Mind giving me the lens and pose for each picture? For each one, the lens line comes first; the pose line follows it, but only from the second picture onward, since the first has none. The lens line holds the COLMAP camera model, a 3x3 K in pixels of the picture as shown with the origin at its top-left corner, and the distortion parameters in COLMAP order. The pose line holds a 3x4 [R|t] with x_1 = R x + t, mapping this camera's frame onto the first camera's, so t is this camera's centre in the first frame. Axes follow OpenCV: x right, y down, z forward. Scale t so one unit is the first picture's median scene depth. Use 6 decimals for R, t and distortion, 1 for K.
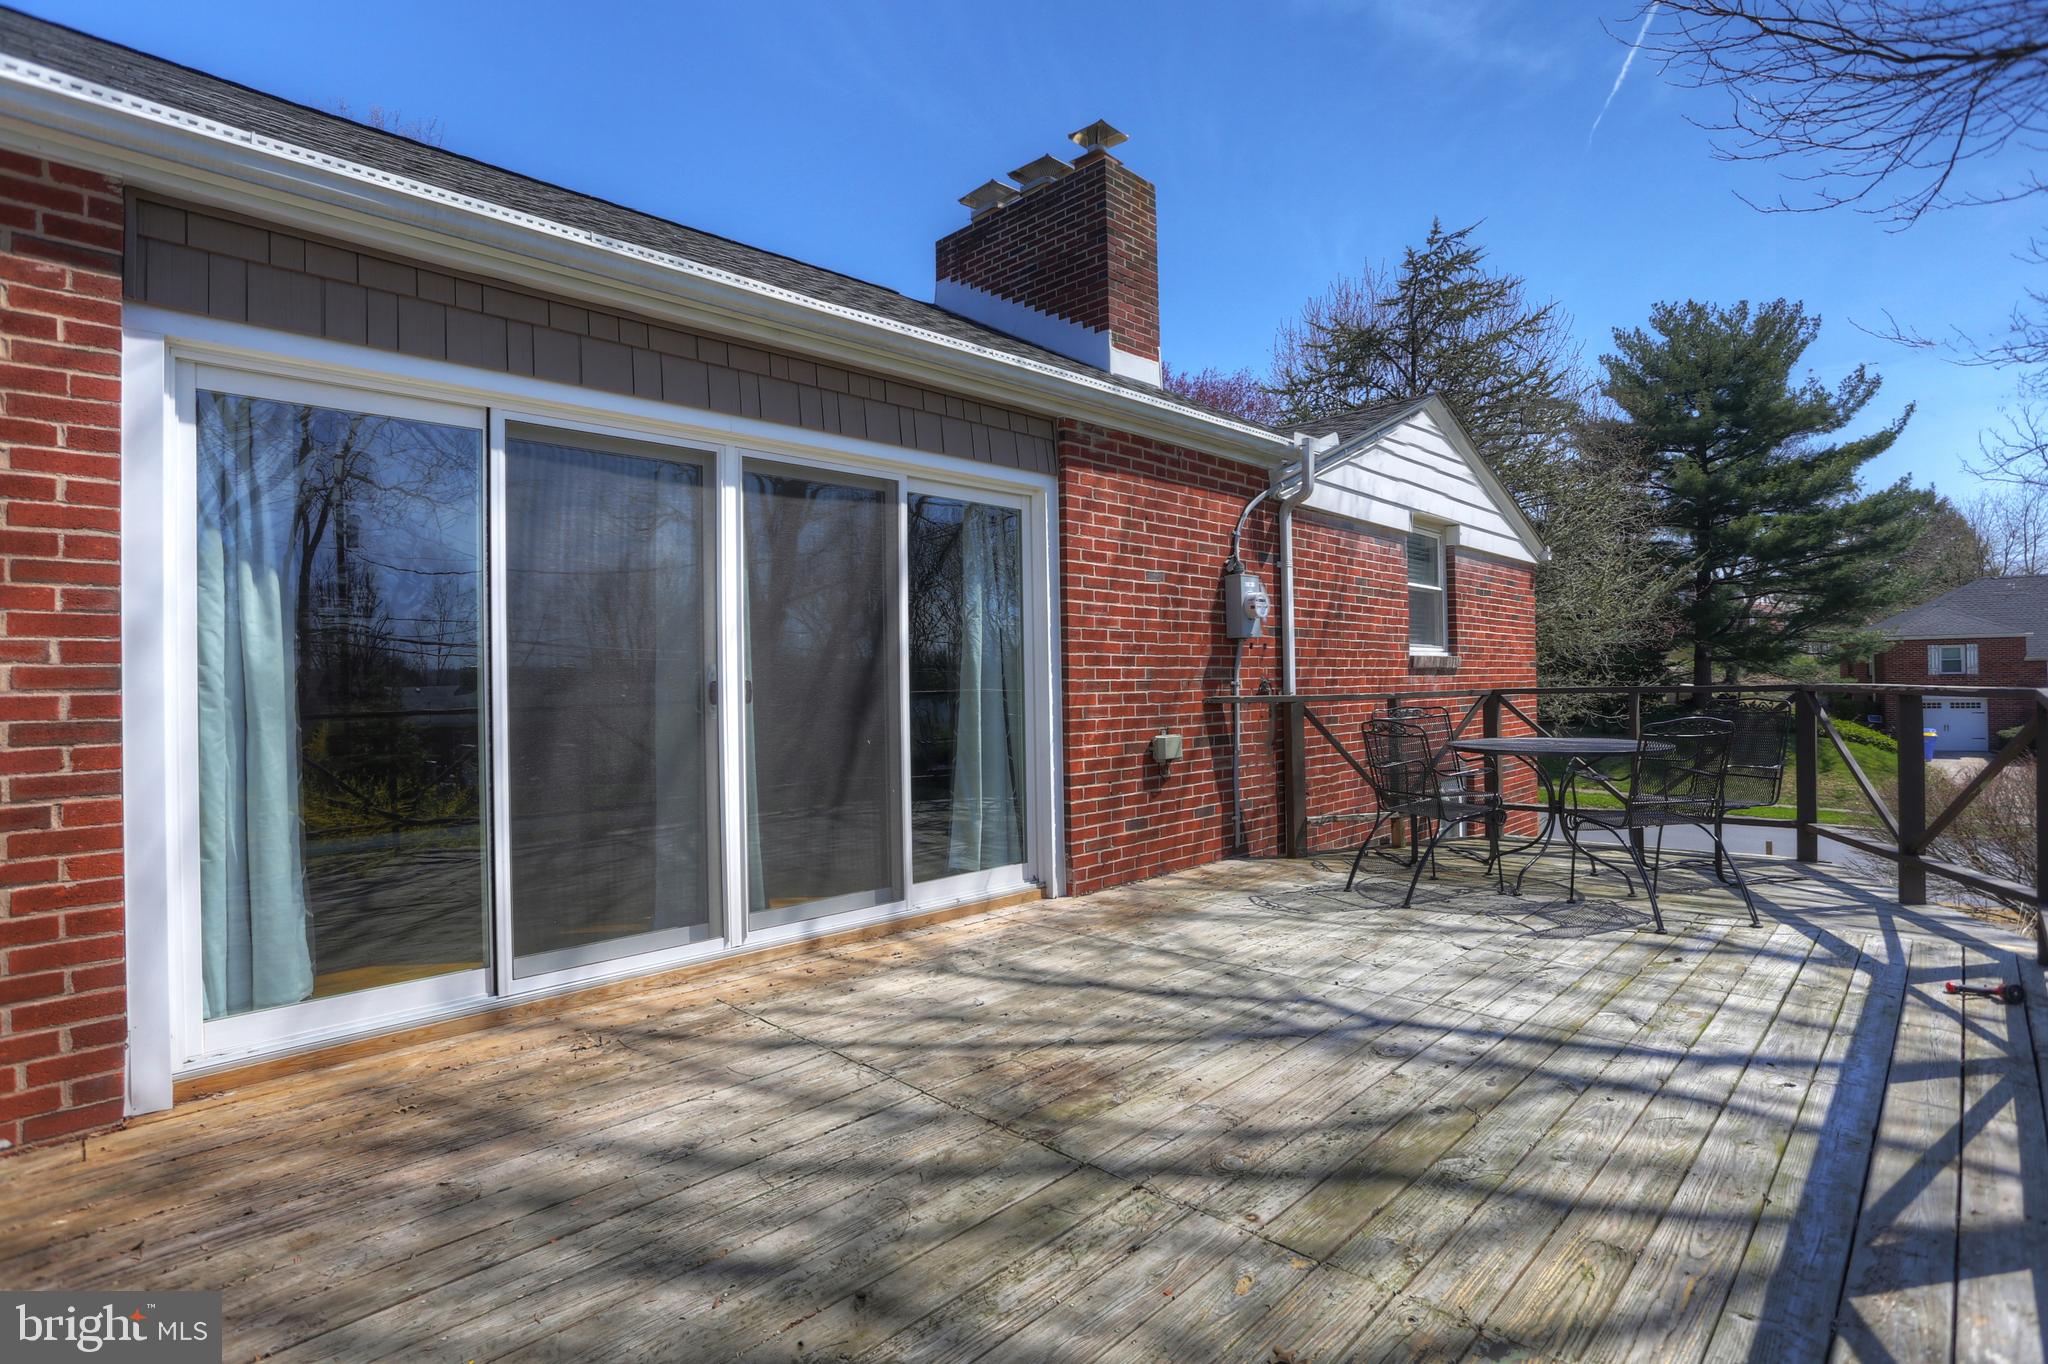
lens RADIAL K [[1011.3, 0, 1030.0], [0, 1011.3, 673.8], [0, 0, 1]] dist [-0.083229, 0.035871]
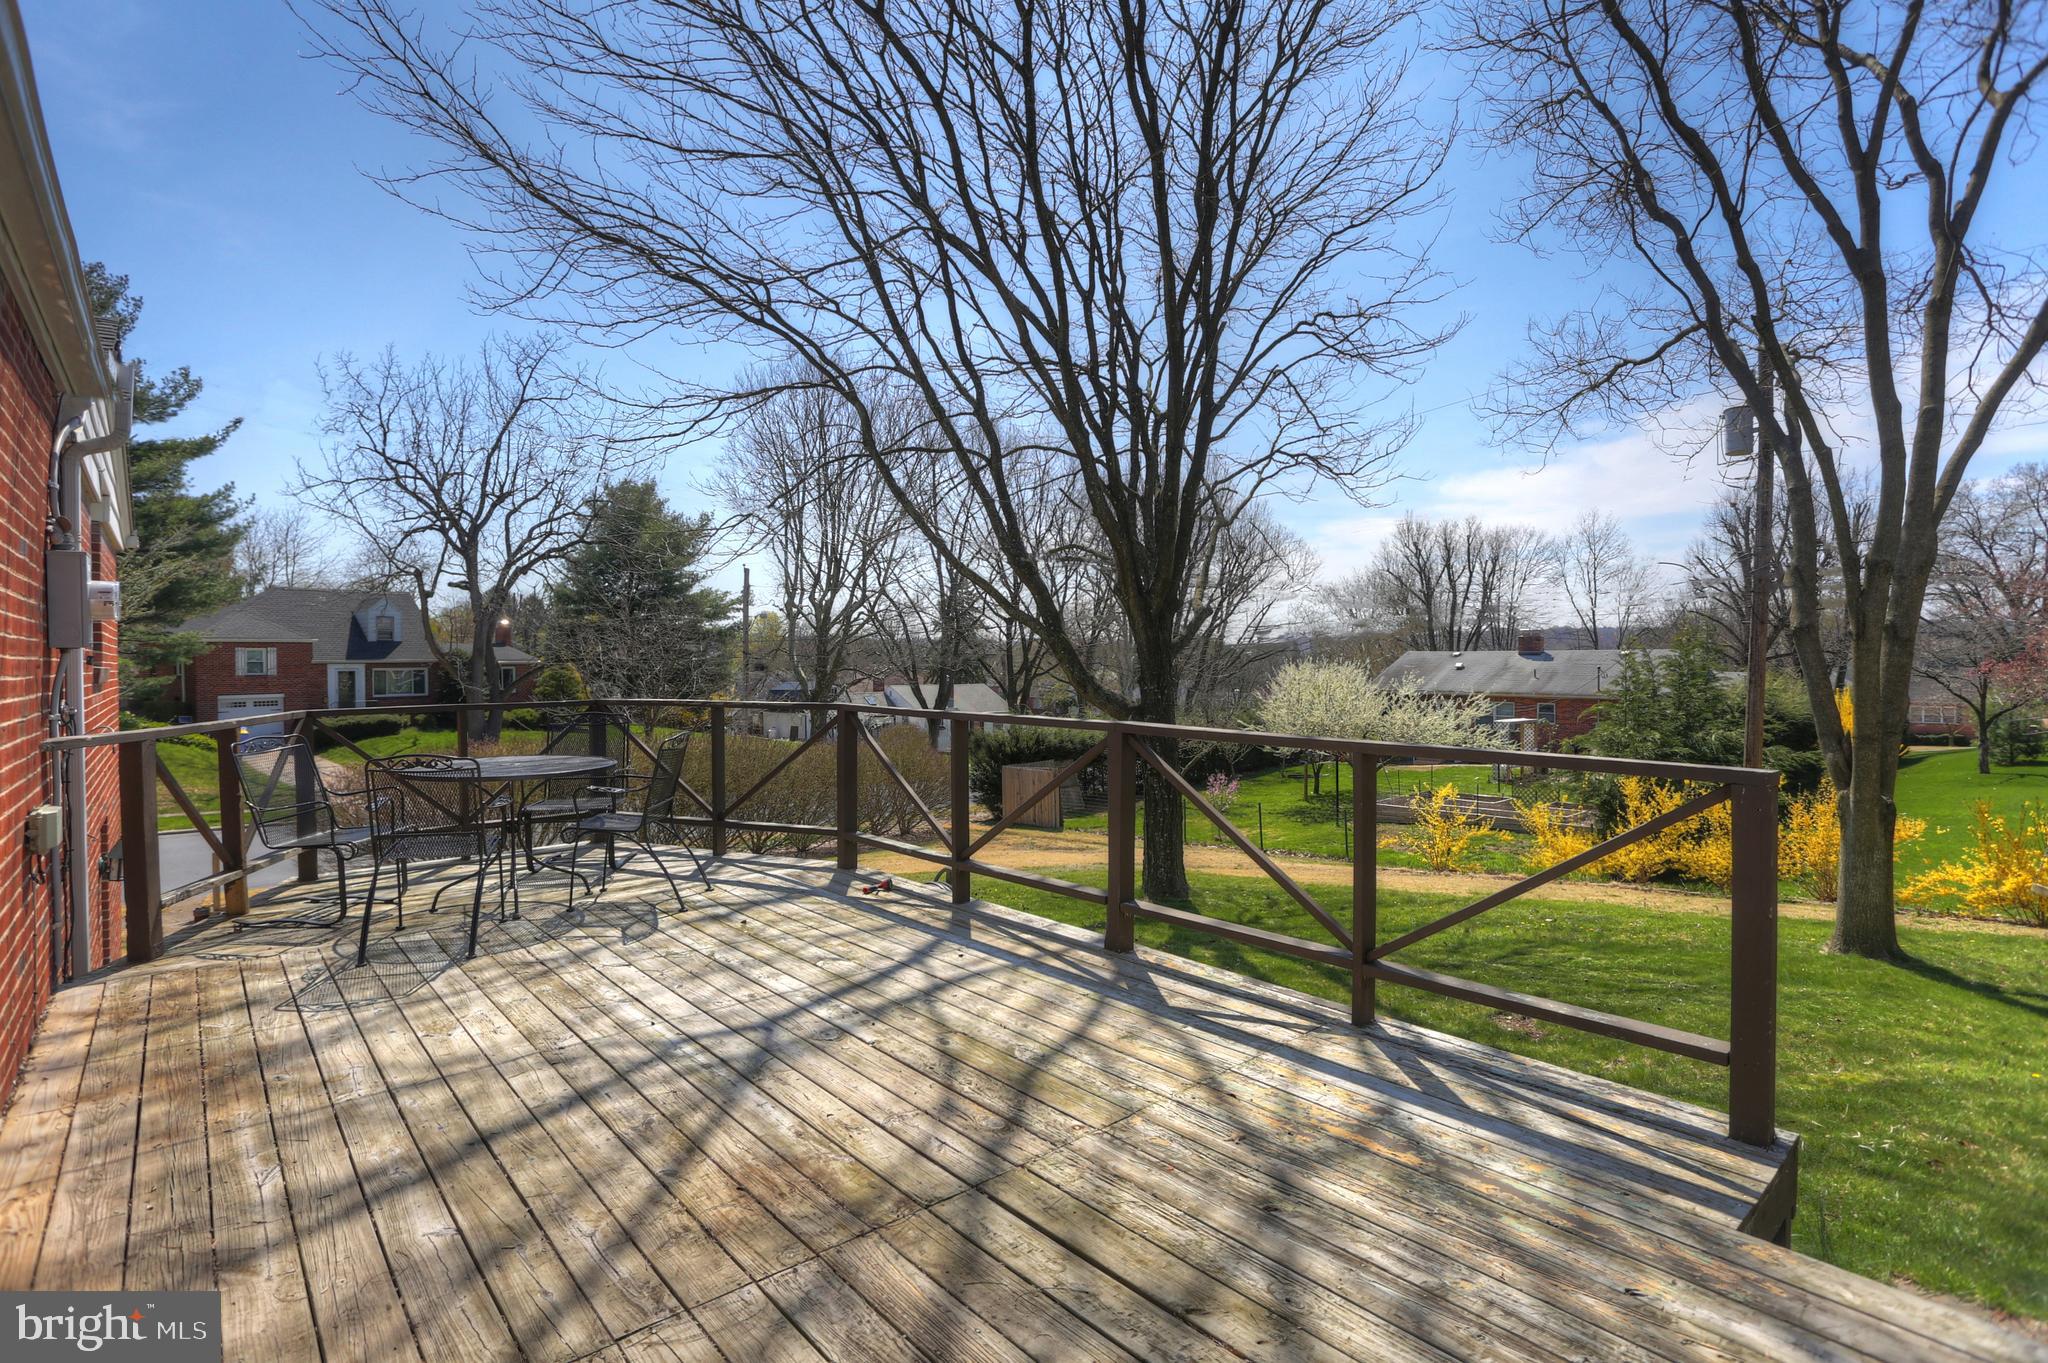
lens RADIAL K [[1011.3, 0, 1030.0], [0, 1011.3, 673.3], [0, 0, 1]] dist [-0.083229, 0.035871]
pose [[0.036116, 0.002410, 0.999345, -0.779712], [-0.007839, 0.999967, -0.002128, -0.043447], [-0.999317, -0.007757, 0.036134, 0.697939]]
